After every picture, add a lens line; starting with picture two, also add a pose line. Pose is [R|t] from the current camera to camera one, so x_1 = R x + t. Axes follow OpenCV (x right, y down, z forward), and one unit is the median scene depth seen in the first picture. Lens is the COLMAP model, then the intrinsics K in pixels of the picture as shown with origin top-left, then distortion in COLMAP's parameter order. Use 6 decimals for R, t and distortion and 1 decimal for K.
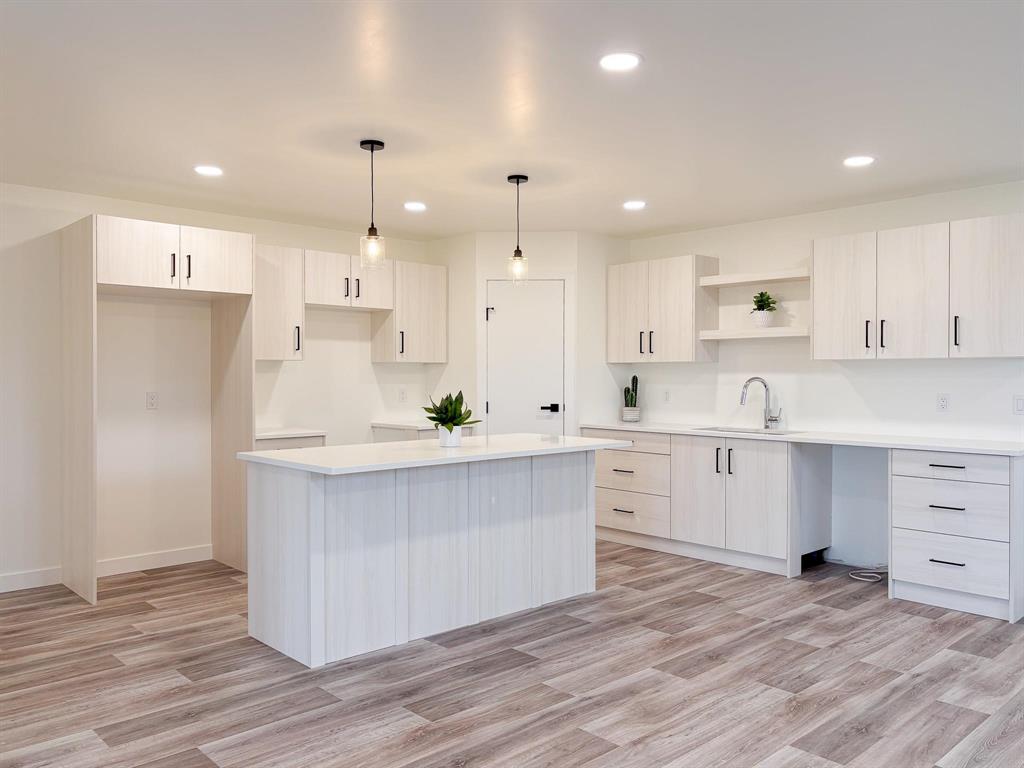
lens RADIAL K [[810.6, 0, 512.0], [0, 810.6, 384.0], [0, 0, 1]] dist [0.001331, -0.013335]
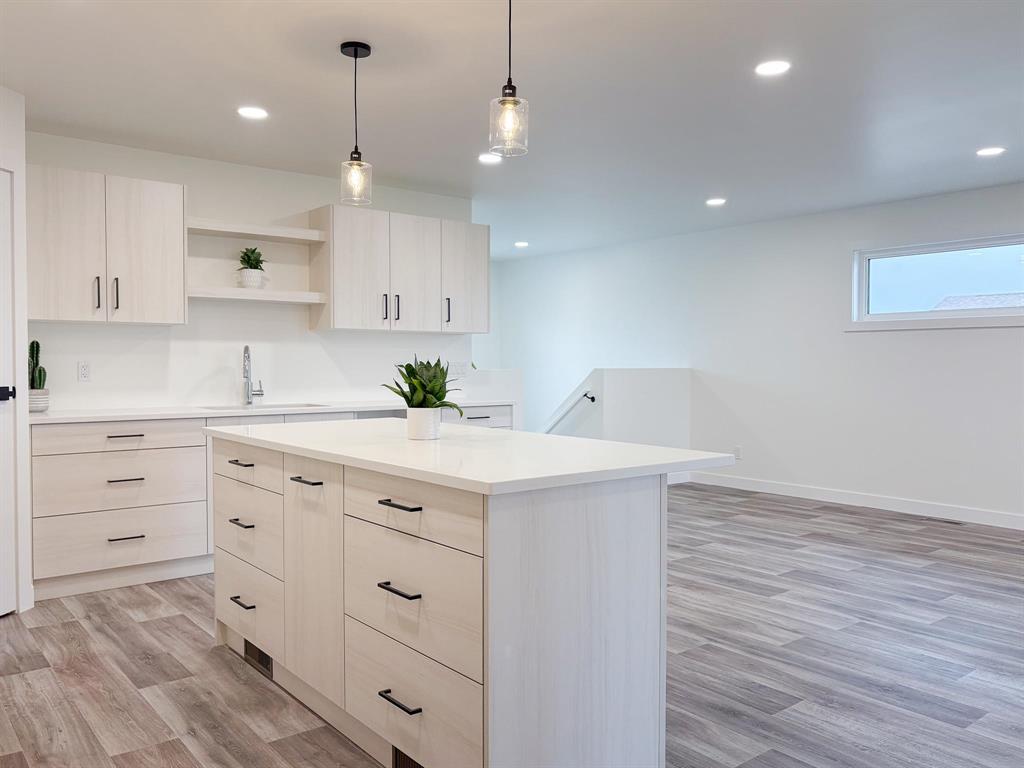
lens RADIAL K [[810.6, 0, 512.0], [0, 810.6, 384.0], [0, 0, 1]] dist [0.001331, -0.013335]
pose [[0.073289, -0.024113, 0.997019, -0.556684], [0.009864, 0.999676, 0.023452, 0.015402], [-0.997262, 0.008116, 0.073503, 0.674551]]
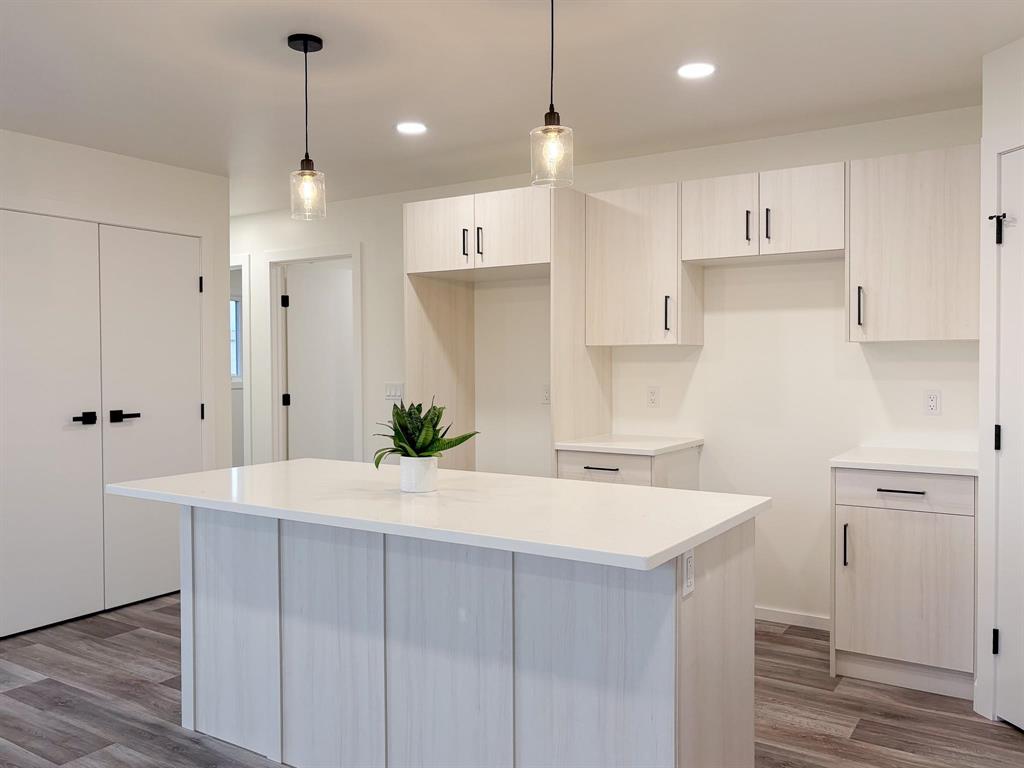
lens RADIAL K [[810.6, 0, 512.0], [0, 810.6, 384.0], [0, 0, 1]] dist [0.001331, -0.013335]
pose [[0.251321, 0.020980, -0.967676, 0.639135], [-0.003468, 0.999778, 0.020775, -0.014267], [0.967897, -0.001865, 0.251338, 1.149159]]
